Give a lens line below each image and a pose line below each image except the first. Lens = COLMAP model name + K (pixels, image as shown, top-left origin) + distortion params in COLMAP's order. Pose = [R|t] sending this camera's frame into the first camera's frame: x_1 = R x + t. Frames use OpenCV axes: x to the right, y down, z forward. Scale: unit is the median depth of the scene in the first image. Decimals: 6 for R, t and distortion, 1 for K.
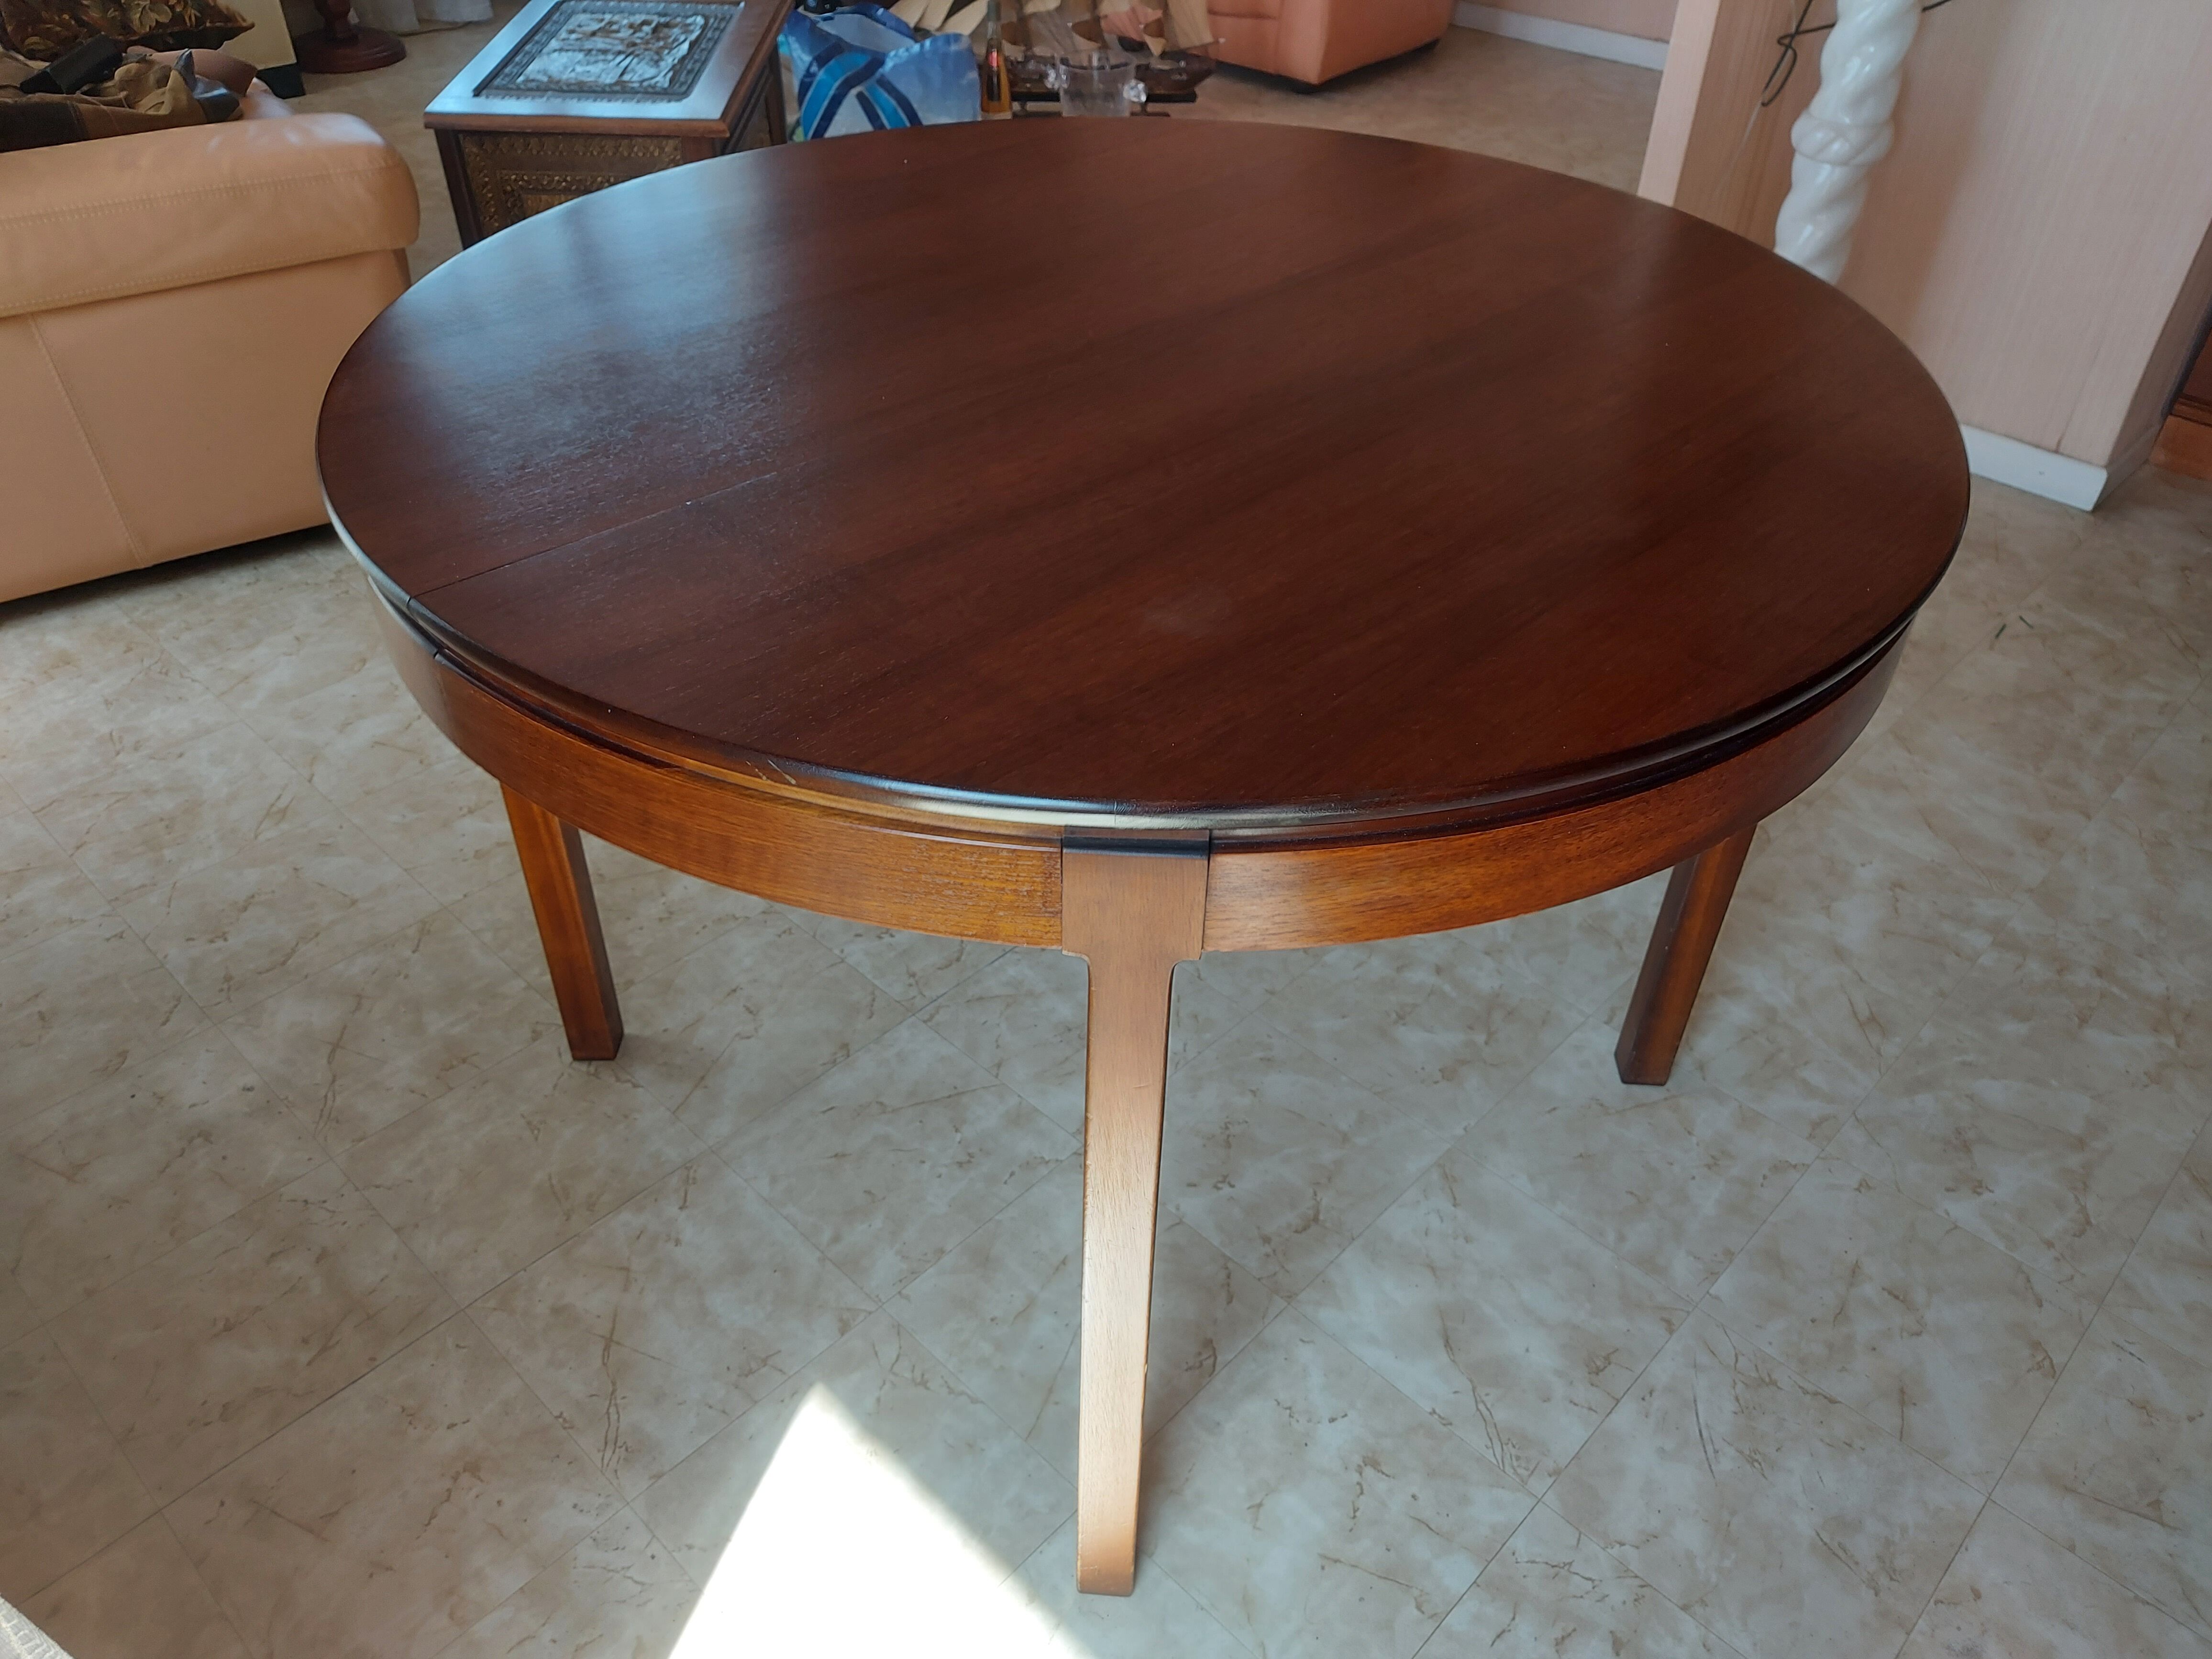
lens RADIAL K [[1631.4, 0, 1121.3], [0, 1631.4, 817.9], [0, 0, 1]] dist [0.072736, -0.078791]
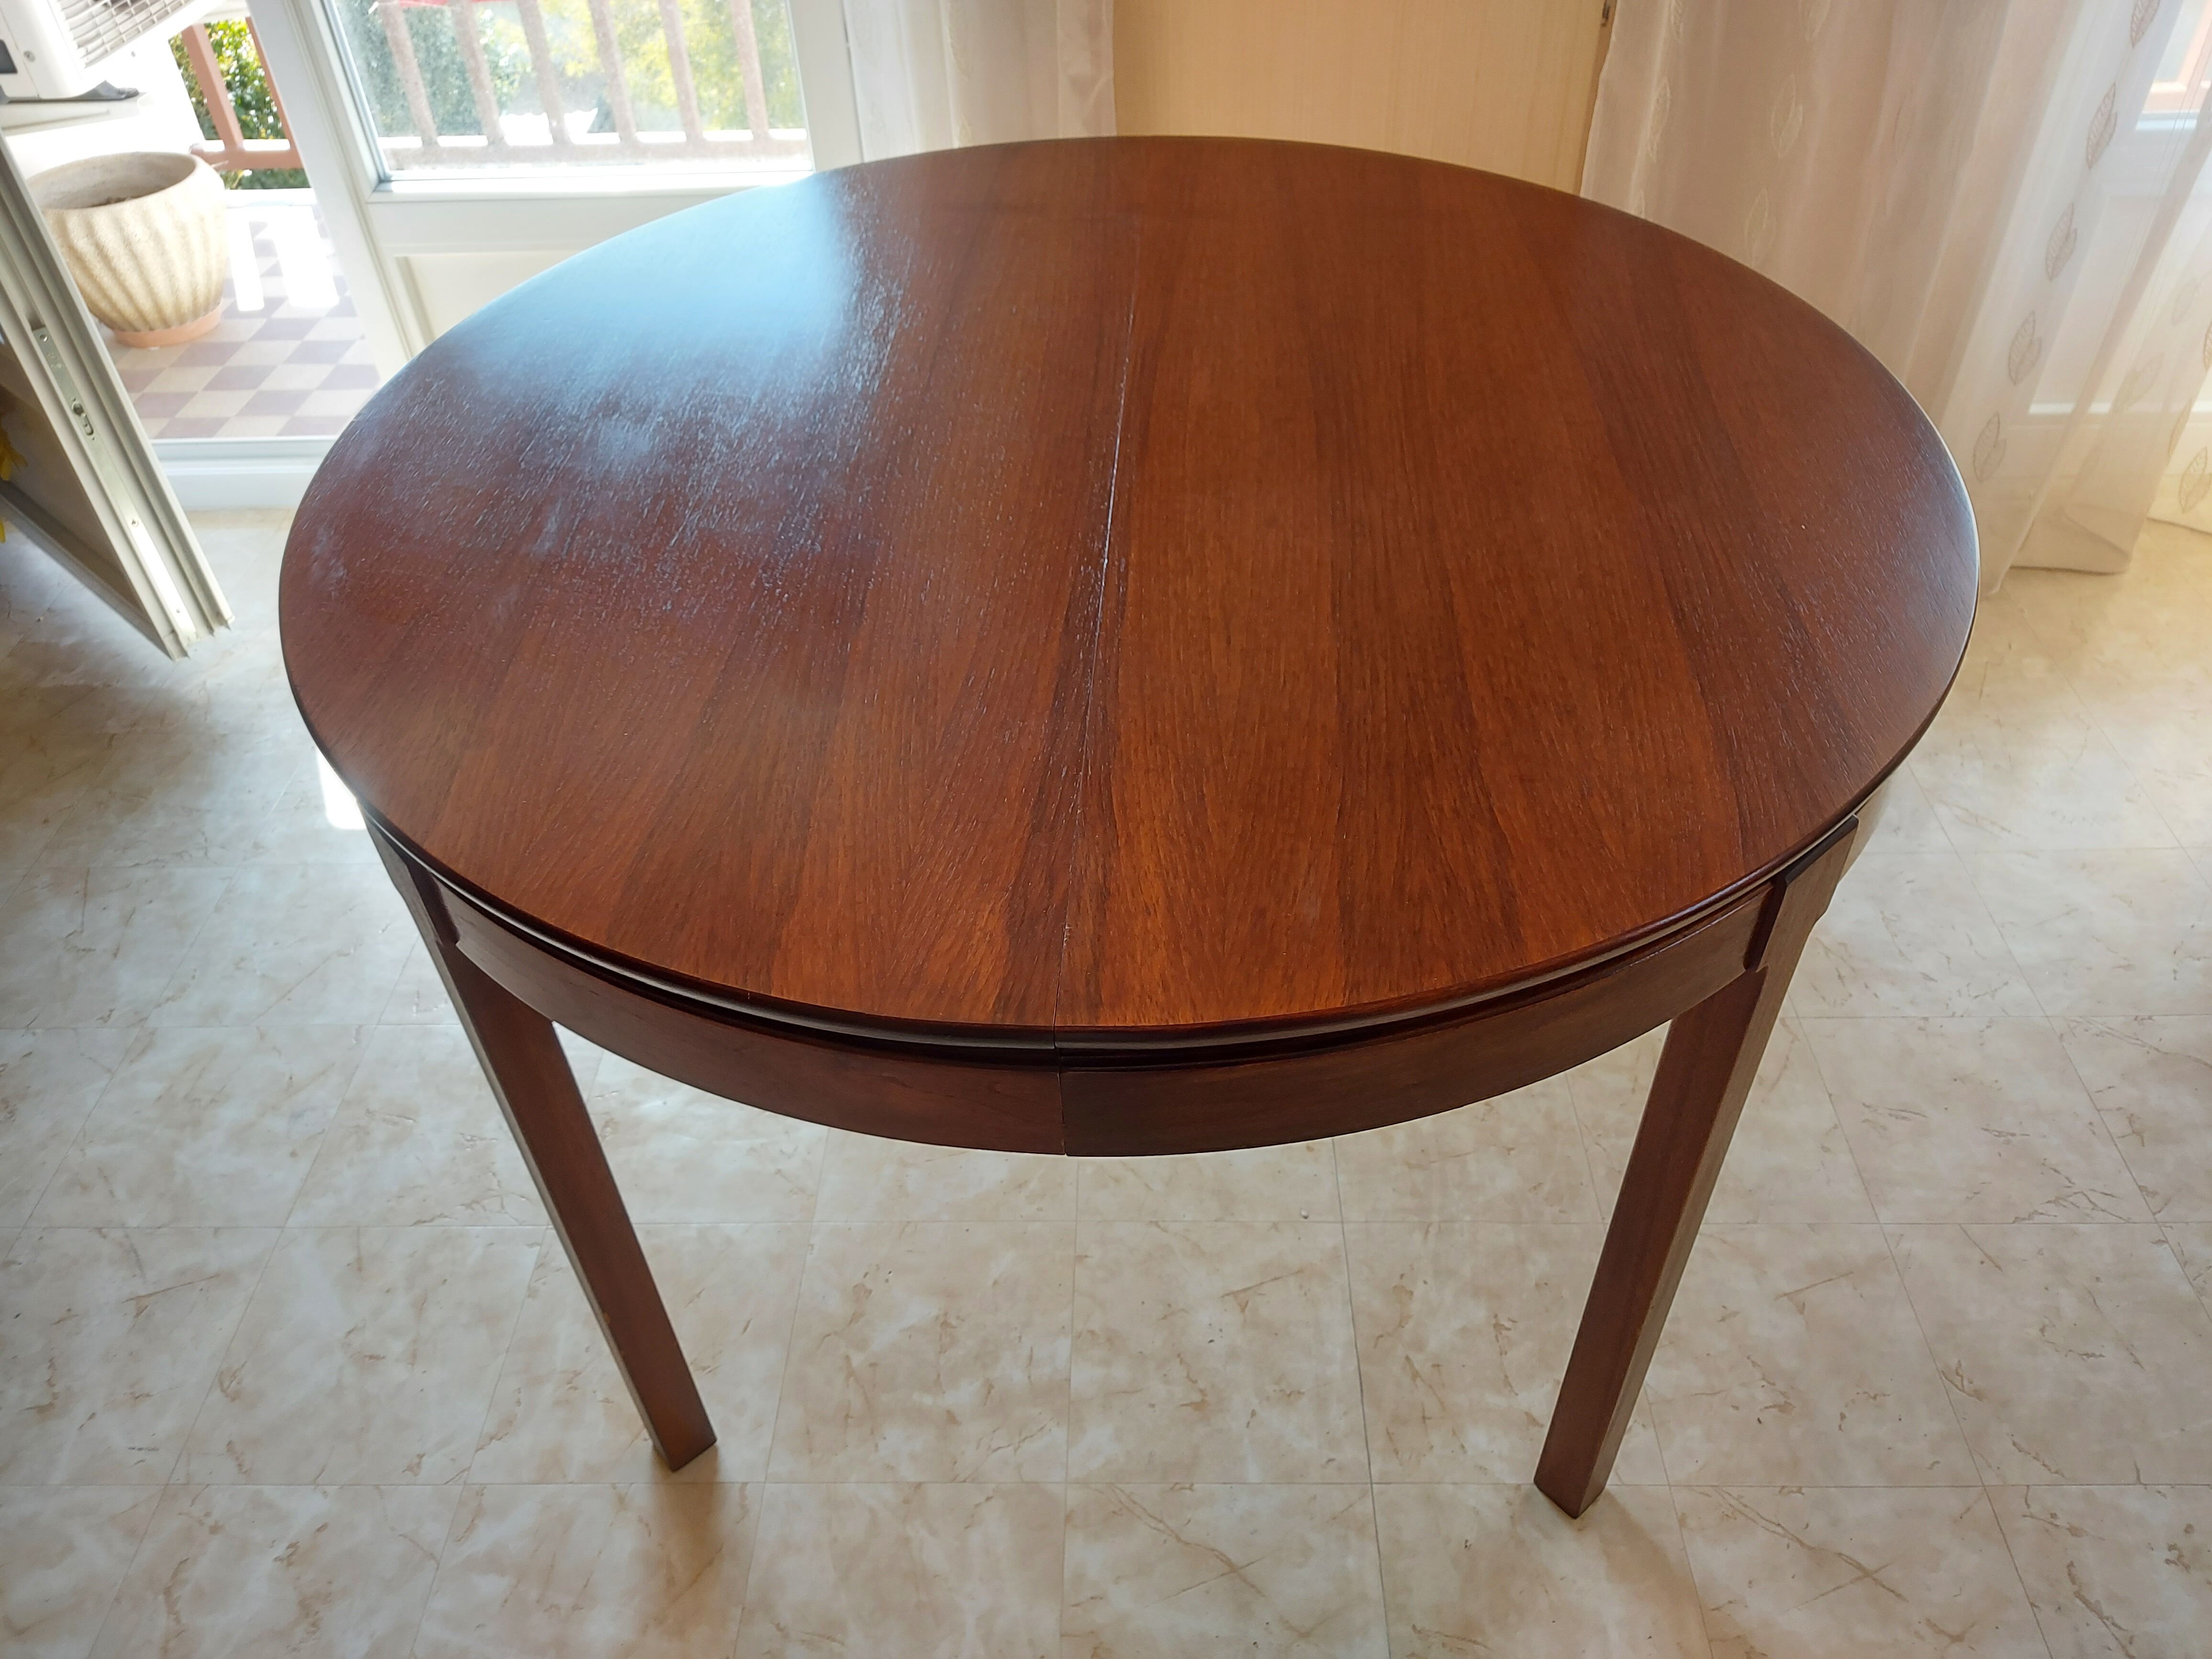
lens RADIAL K [[1631.4, 0, 1107.6], [0, 1631.4, 813.1], [0, 0, 1]] dist [0.072736, -0.078791]
pose [[-0.736071, 0.454029, -0.502053, 0.461978], [-0.407944, 0.294323, 0.864266, -0.812093], [0.540167, 0.840971, -0.031425, 0.930872]]
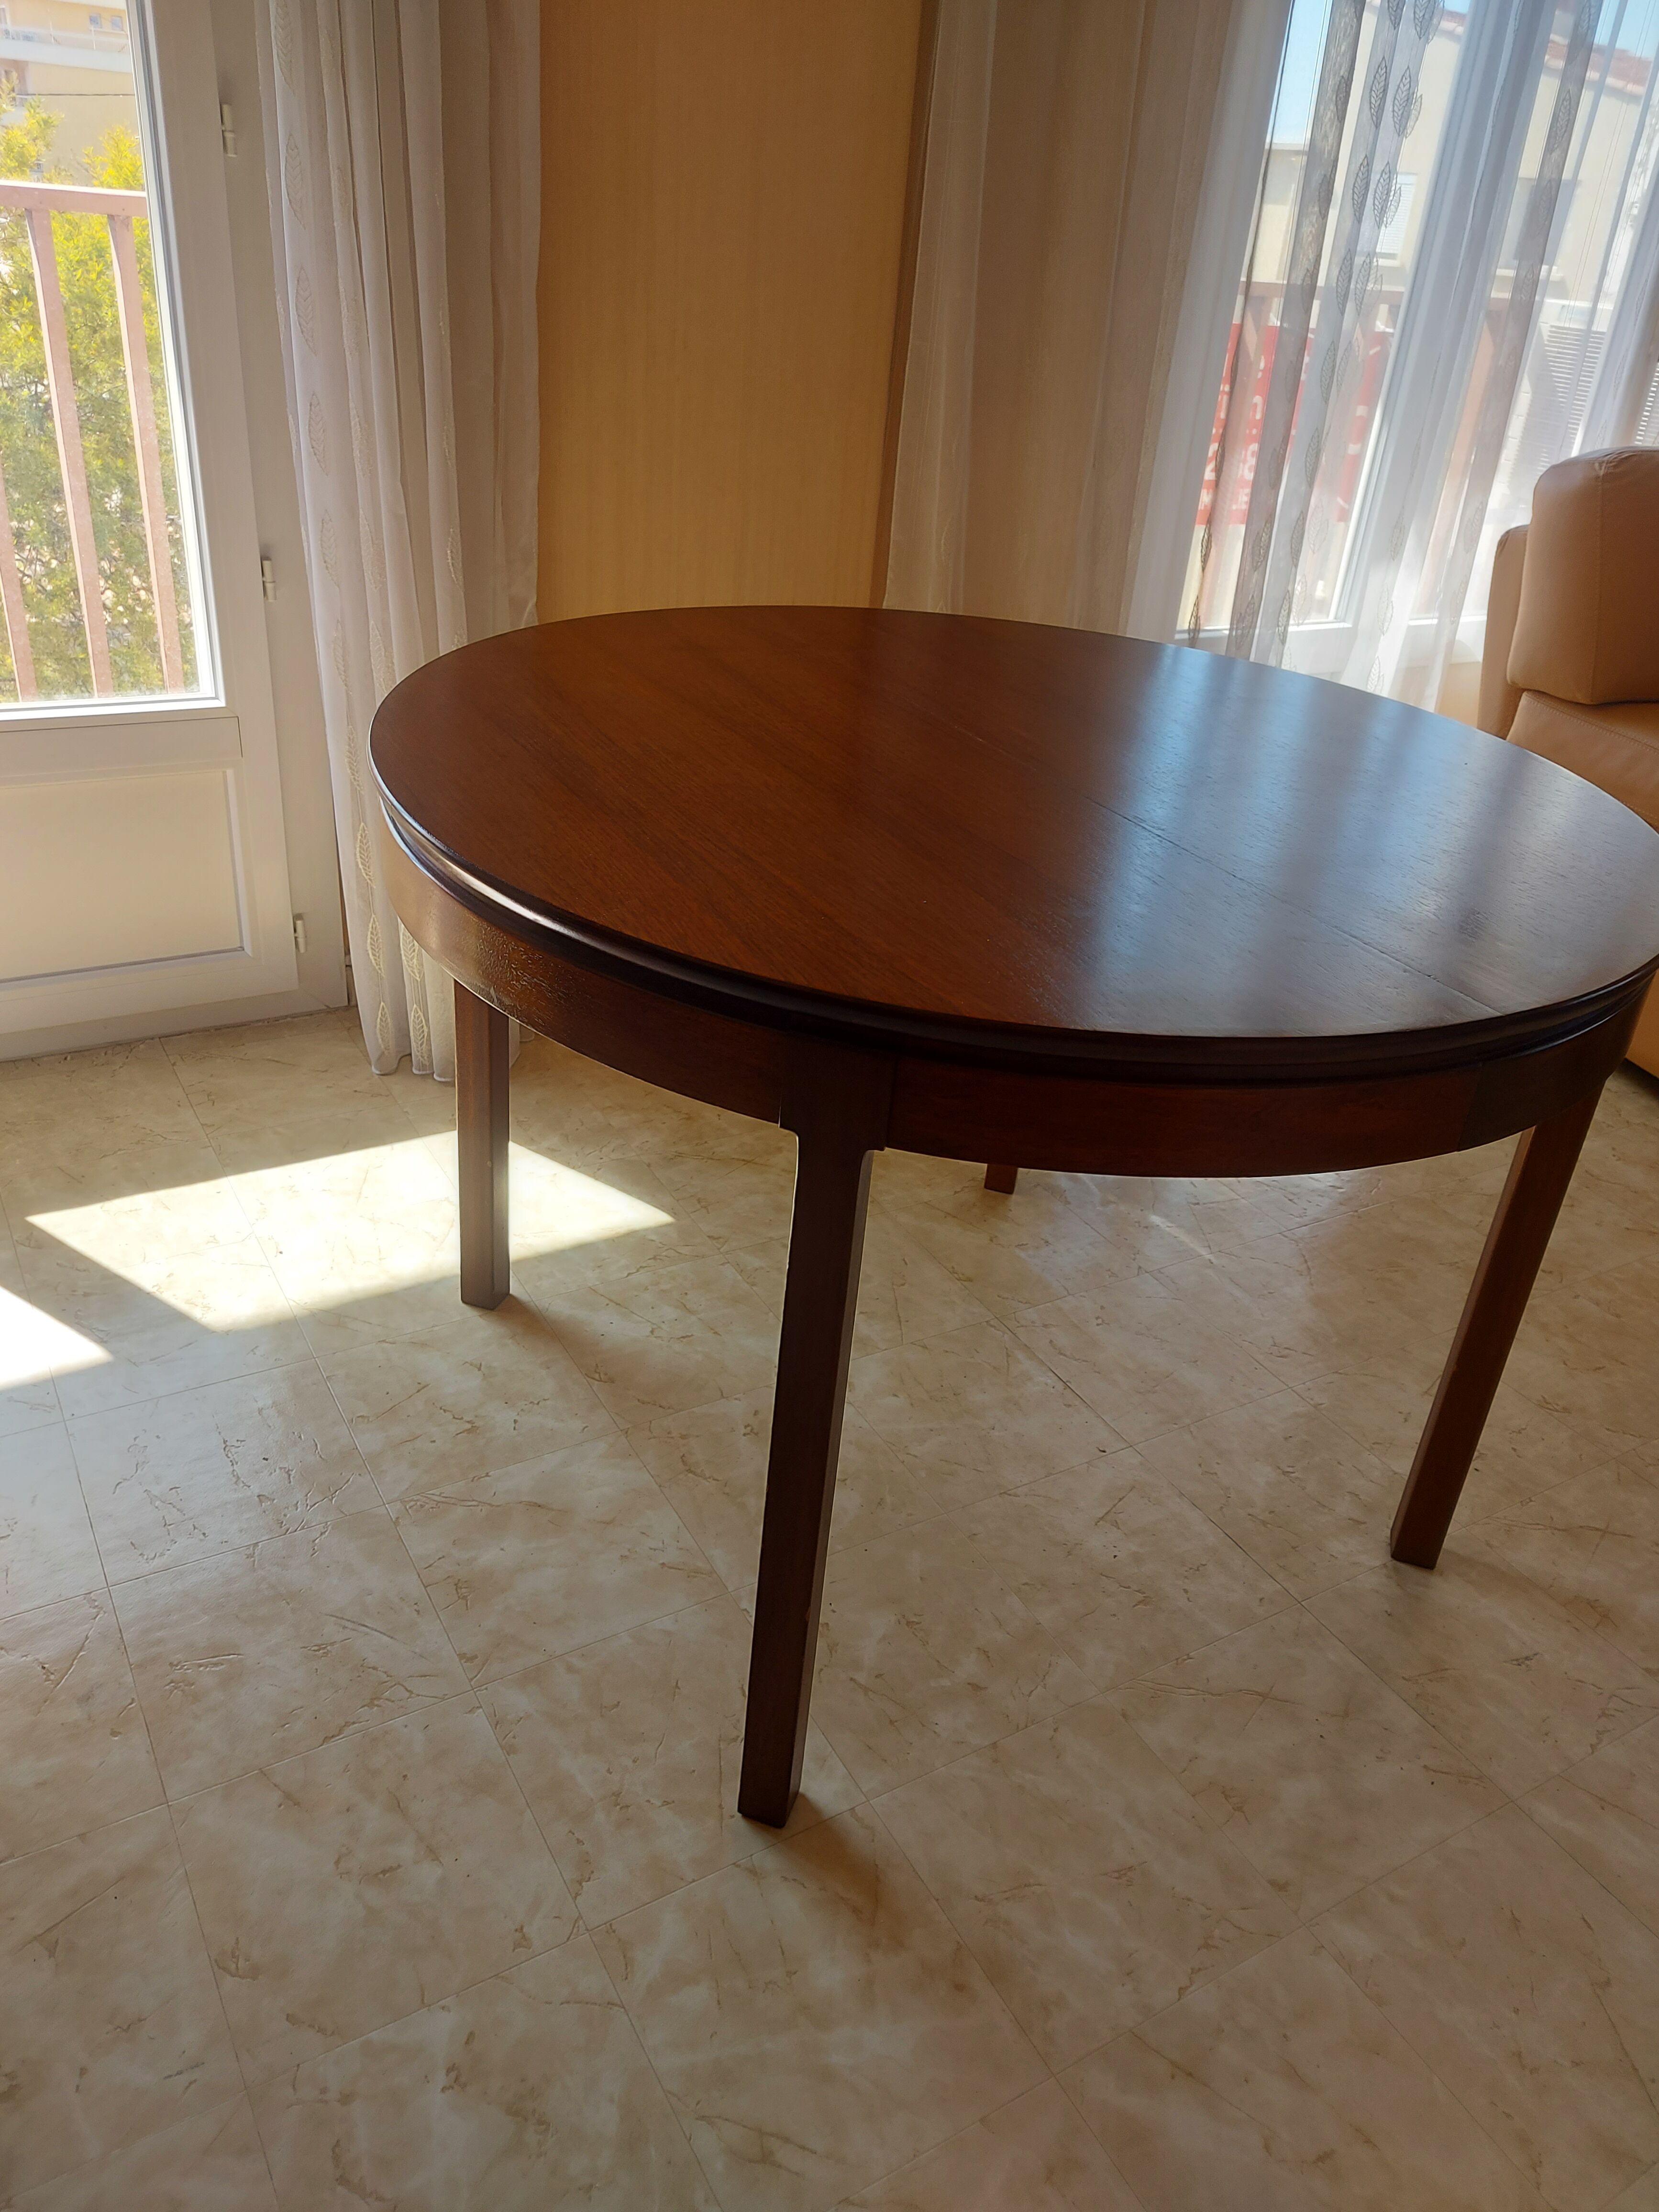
lens RADIAL K [[1631.4, 0, 815.4], [0, 1631.4, 1070.9], [0, 0, 1]] dist [0.072736, -0.078791]
pose [[-0.269619, 0.411883, -0.870436, 0.932932], [-0.669701, 0.569320, 0.476838, -0.492777], [0.691958, 0.711496, 0.122339, 0.699534]]
